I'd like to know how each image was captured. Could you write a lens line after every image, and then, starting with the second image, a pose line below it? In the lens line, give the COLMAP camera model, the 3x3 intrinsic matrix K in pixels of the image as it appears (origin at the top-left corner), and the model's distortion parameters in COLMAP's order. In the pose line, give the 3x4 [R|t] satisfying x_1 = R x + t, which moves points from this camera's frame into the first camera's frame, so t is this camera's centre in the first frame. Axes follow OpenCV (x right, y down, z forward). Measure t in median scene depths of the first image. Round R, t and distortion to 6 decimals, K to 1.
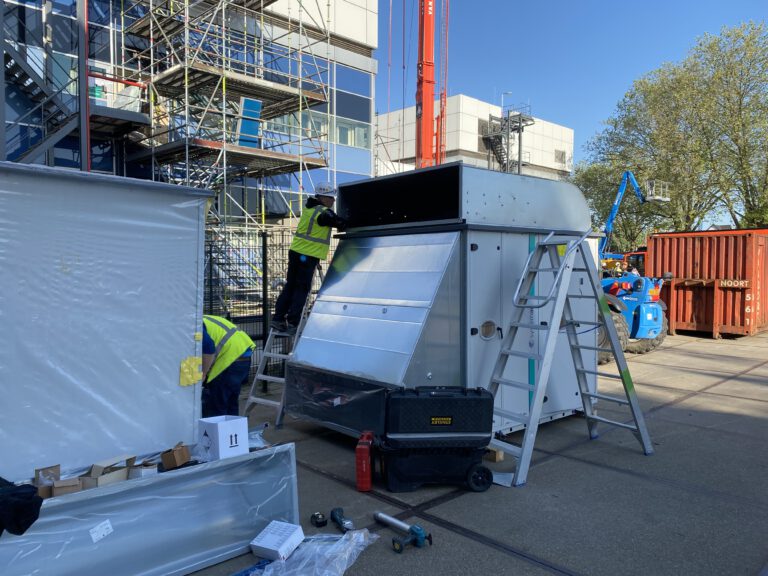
lens RADIAL K [[586.3, 0, 384.0], [0, 586.3, 288.0], [0, 0, 1]] dist [0.028040, -0.011546]
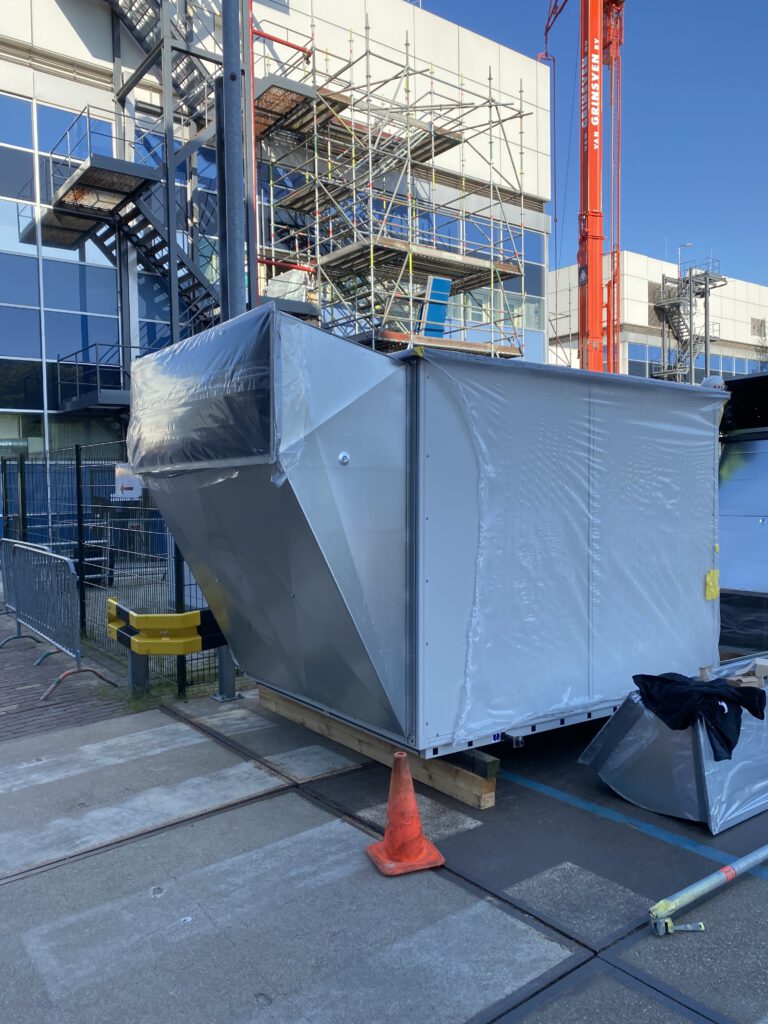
lens RADIAL K [[781.7, 0, 386.4], [0, 781.7, 516.7], [0, 0, 1]] dist [0.028040, -0.011546]
pose [[0.993570, -0.022271, -0.111005, -0.125102], [0.022478, 0.999747, 0.000616, 0.003613], [0.110963, -0.003107, 0.993820, -0.054807]]
